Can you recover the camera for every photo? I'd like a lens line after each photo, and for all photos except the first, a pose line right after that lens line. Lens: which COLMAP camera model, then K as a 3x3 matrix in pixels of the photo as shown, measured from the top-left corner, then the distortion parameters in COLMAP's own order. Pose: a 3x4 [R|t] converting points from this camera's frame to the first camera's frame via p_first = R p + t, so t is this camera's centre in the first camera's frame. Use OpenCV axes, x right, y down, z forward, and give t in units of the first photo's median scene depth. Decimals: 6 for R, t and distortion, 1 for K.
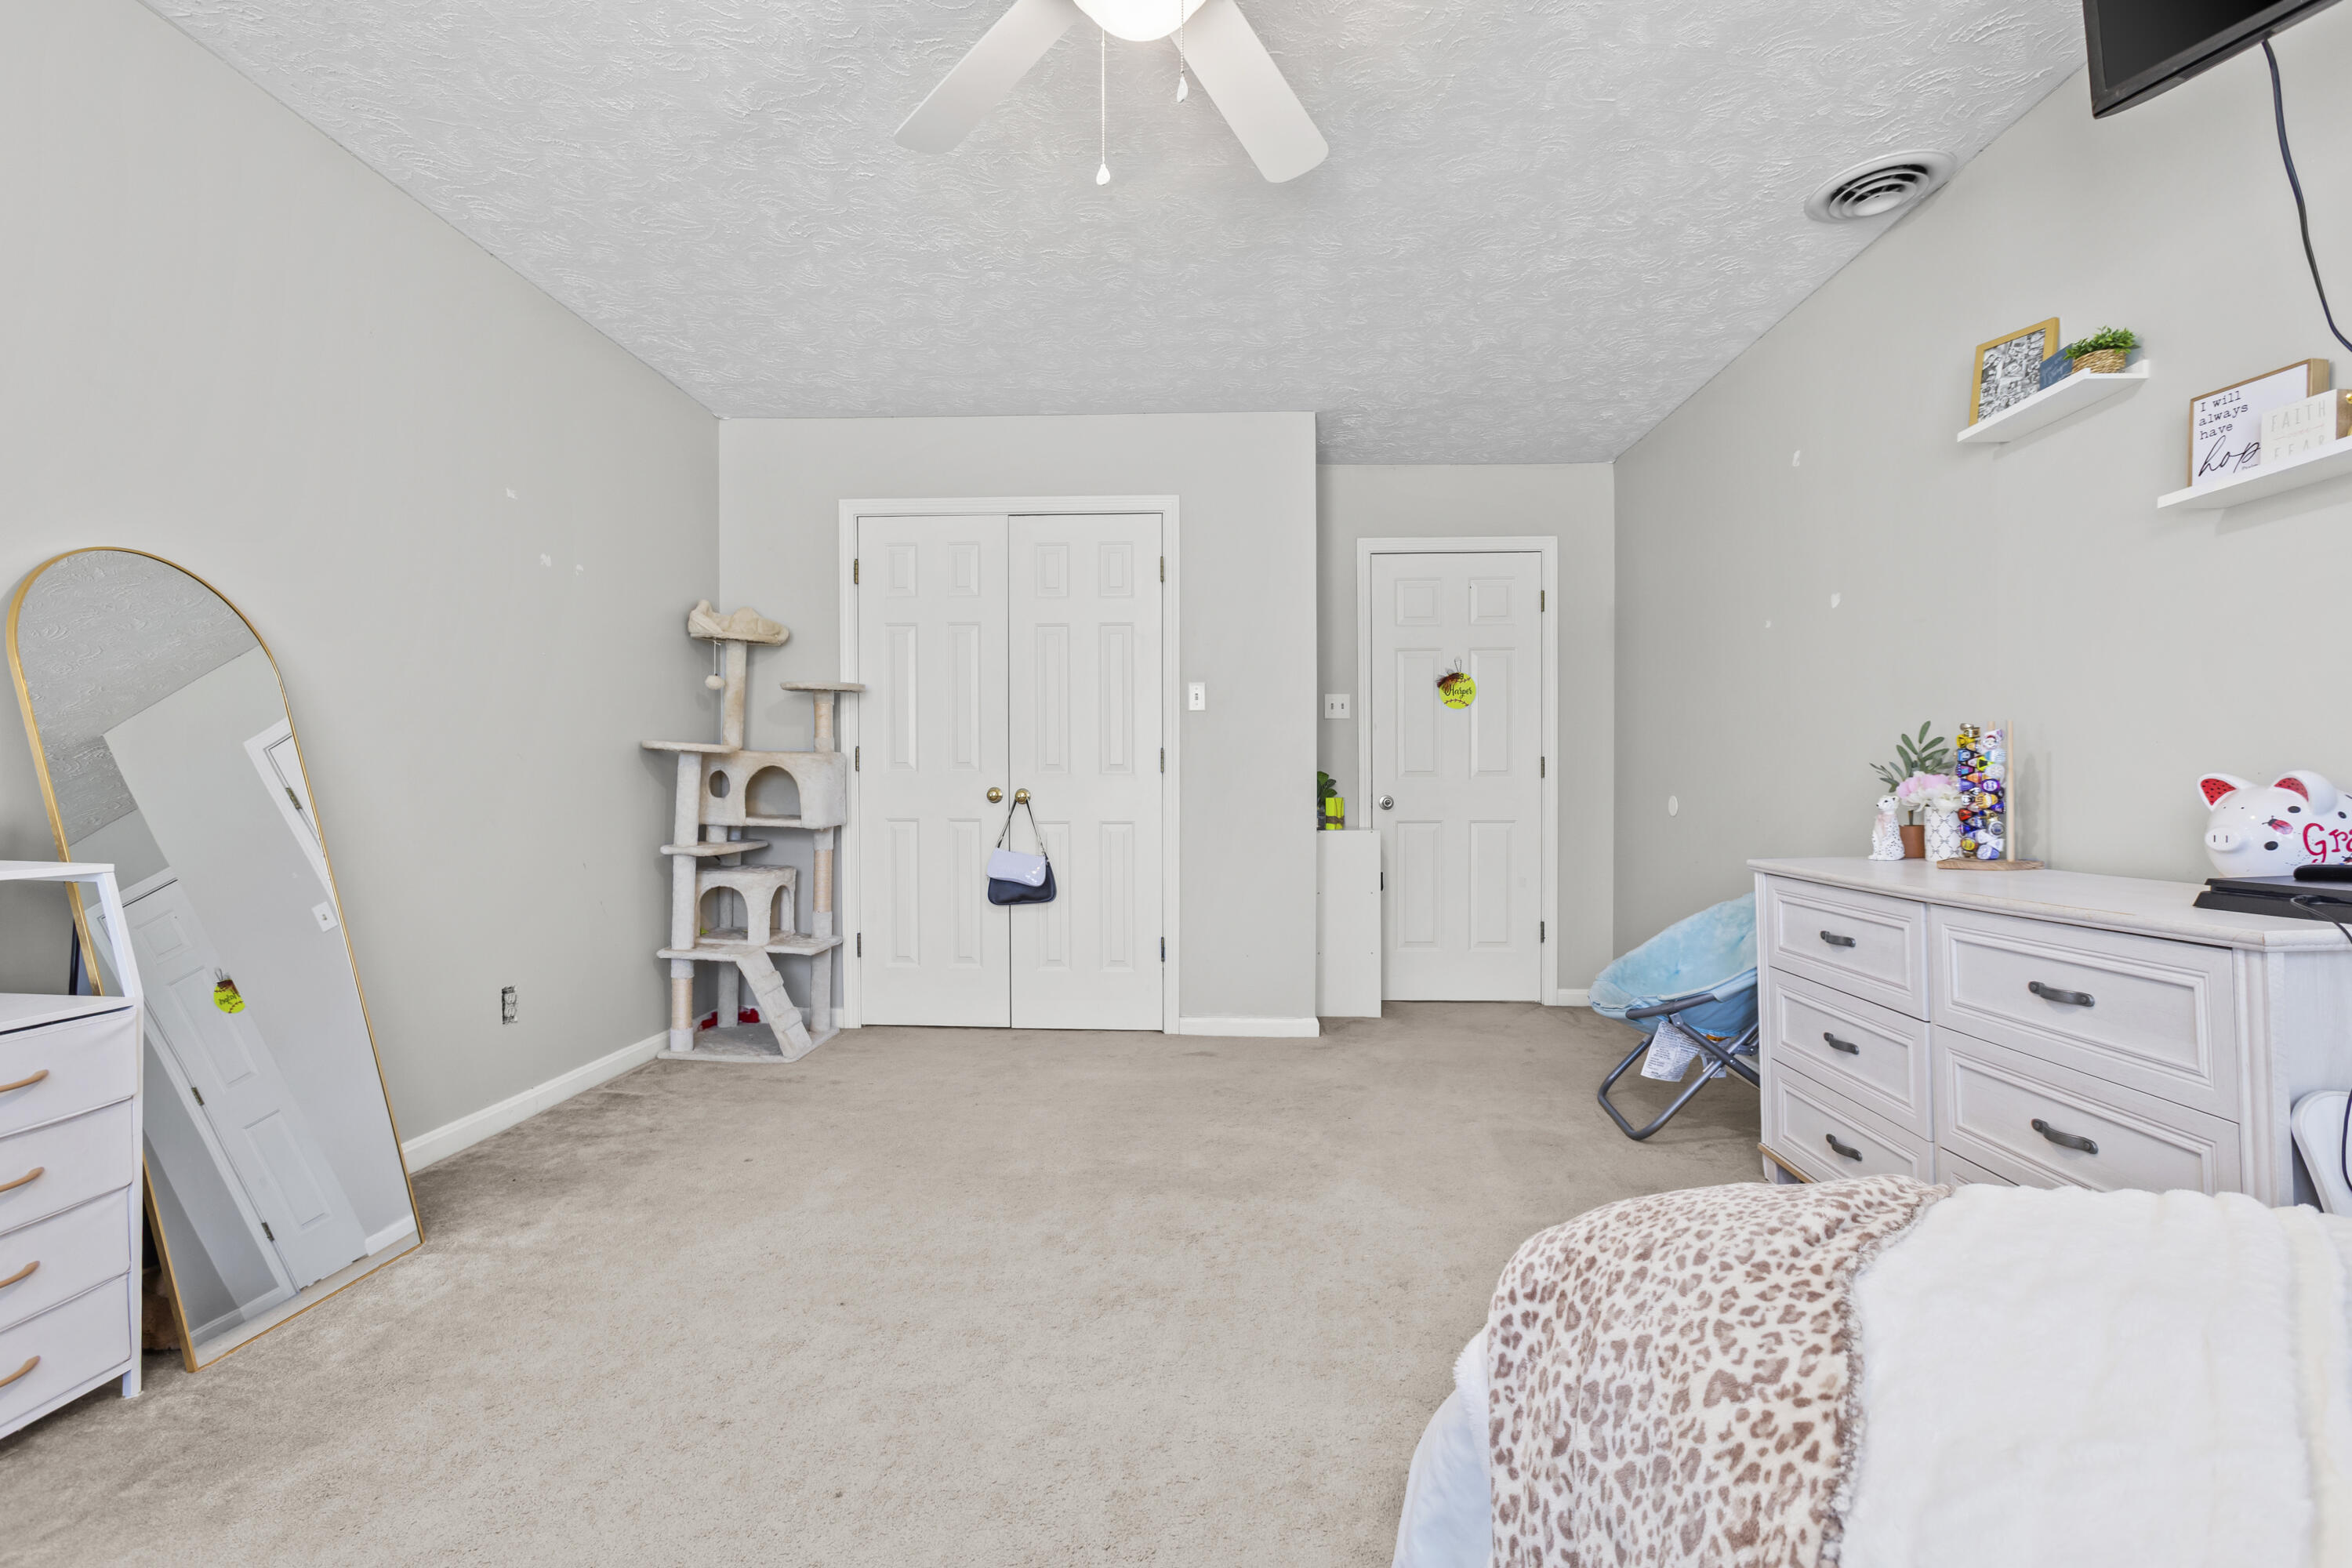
lens RADIAL K [[1071.7, 0, 1175.1], [0, 1071.7, 819.3], [0, 0, 1]] dist [-0.039281, 0.028359]
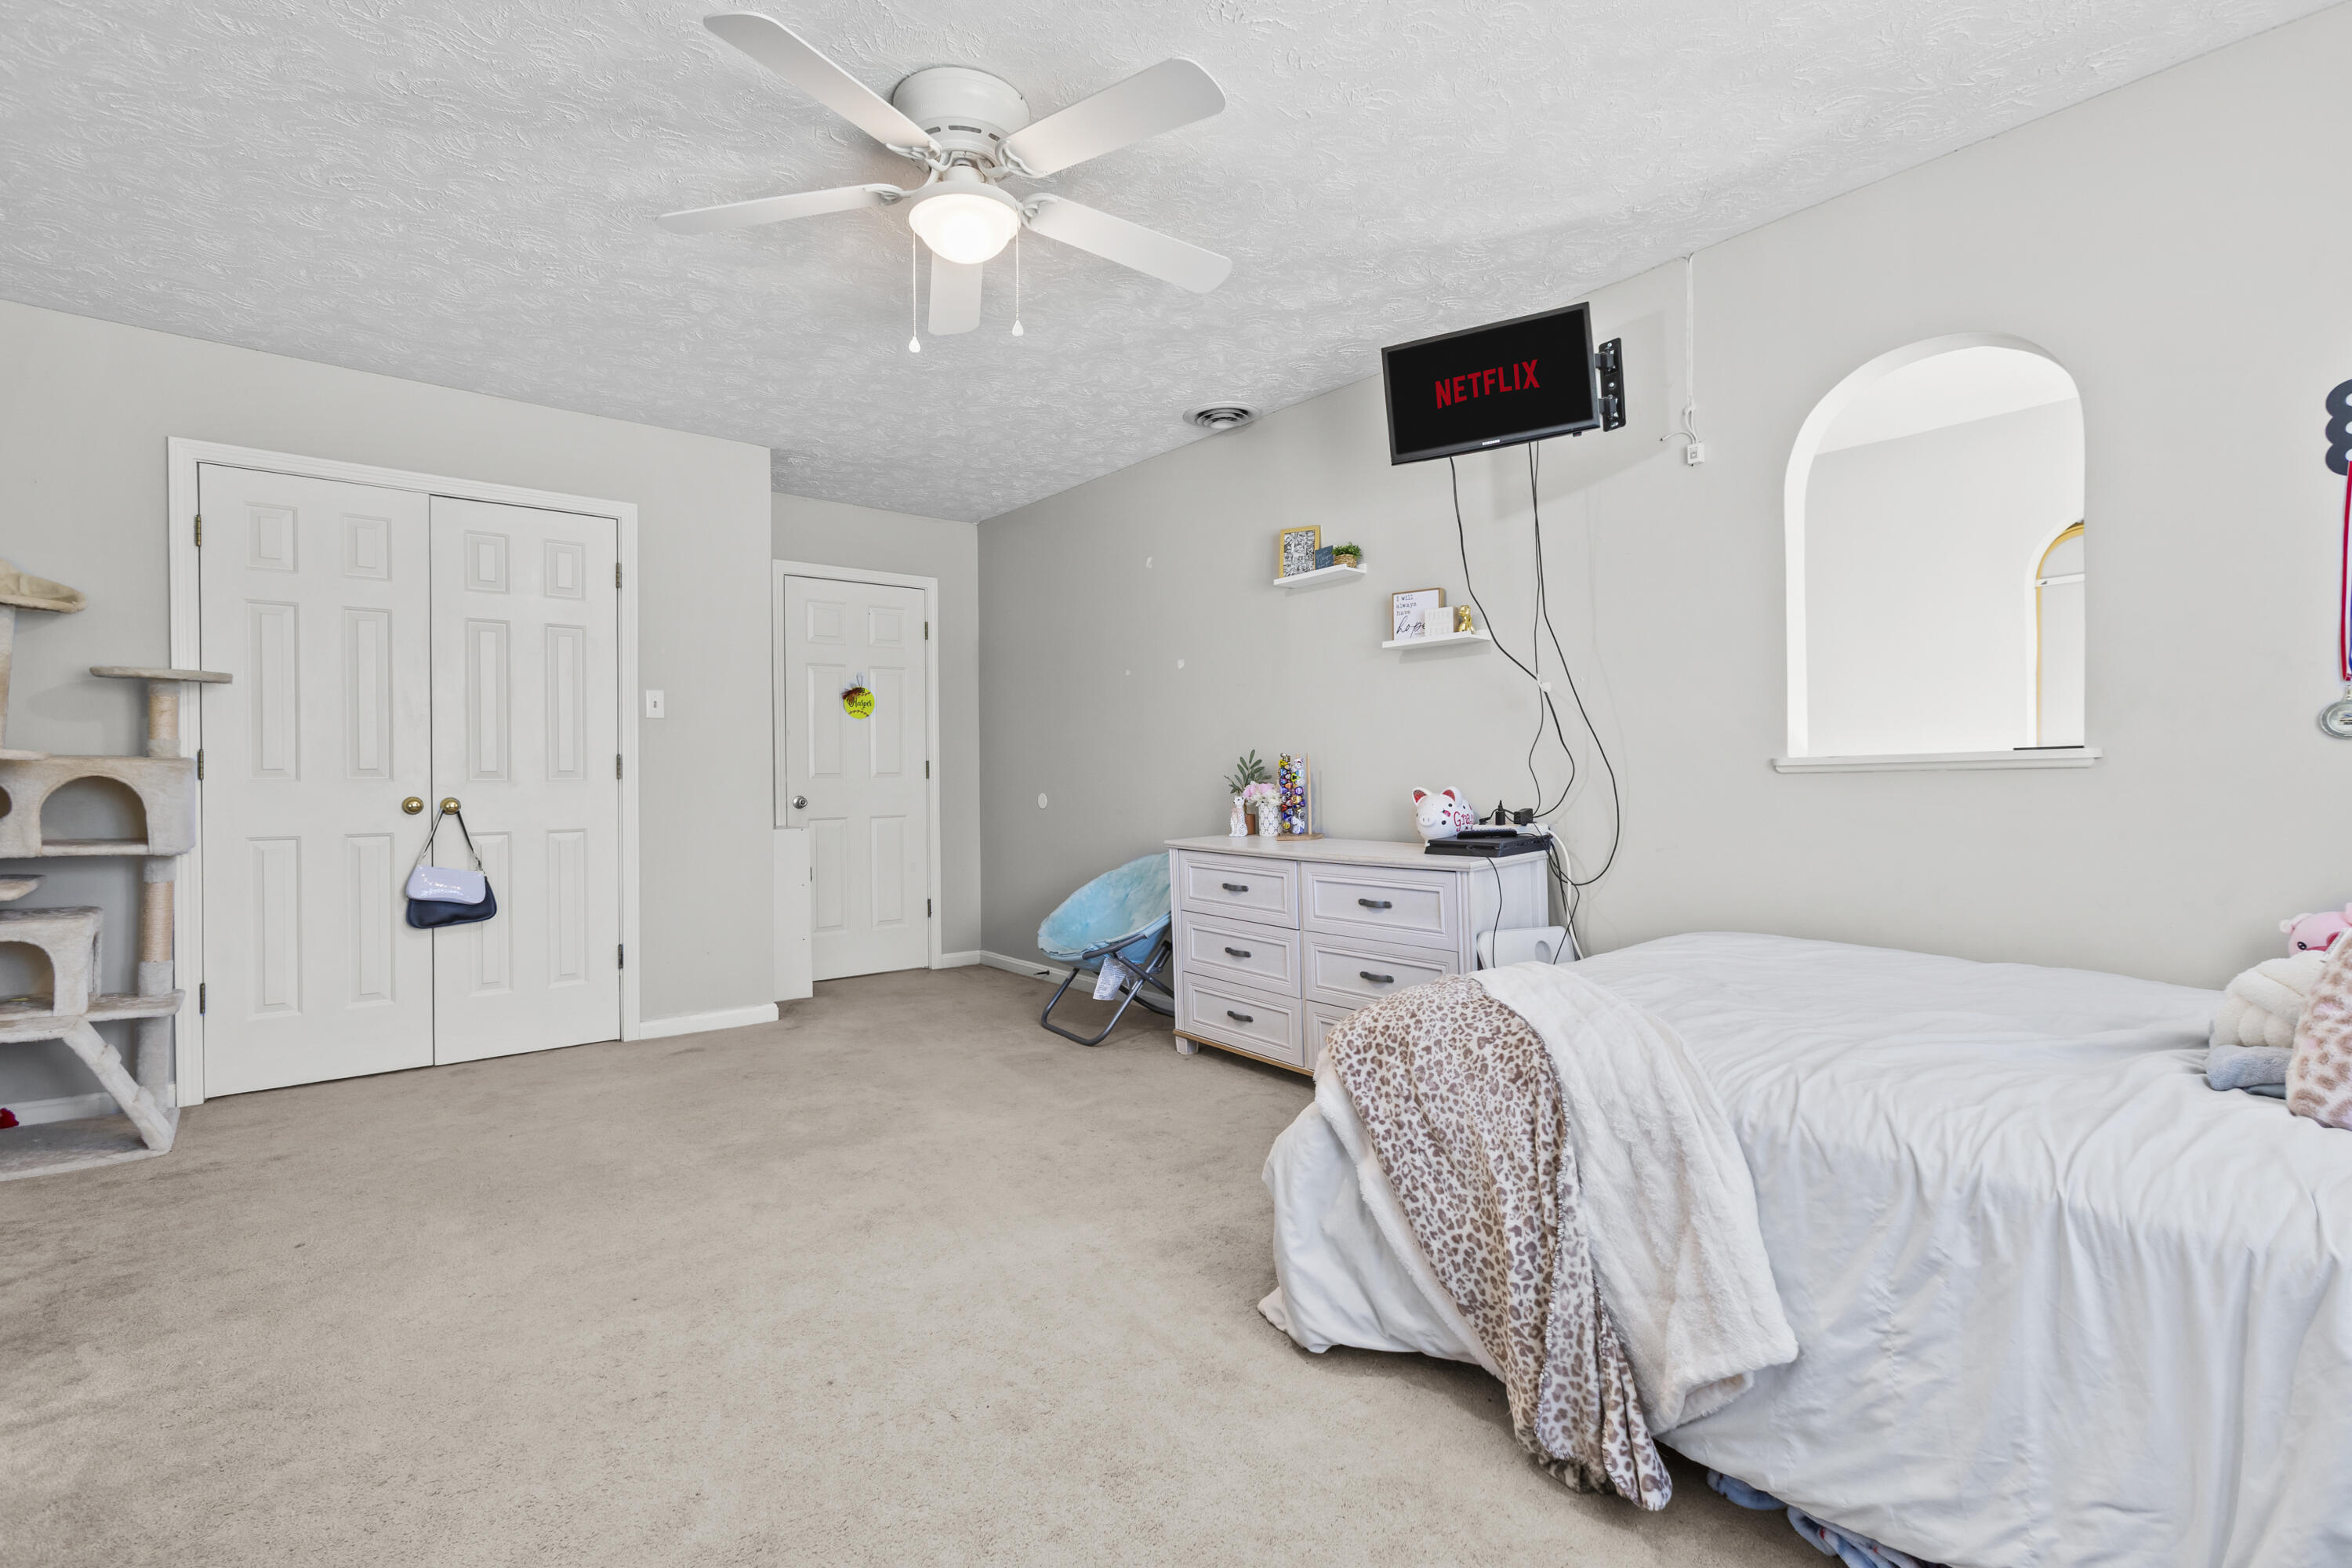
lens RADIAL K [[1056.6, 0, 1176.0], [0, 1056.6, 784.0], [0, 0, 1]] dist [0.000260, 0.000766]
pose [[0.741371, -0.010711, 0.671010, -0.407108], [0.024095, 0.999653, -0.010665, -0.022625], [-0.670662, 0.024074, 0.741372, -0.104620]]
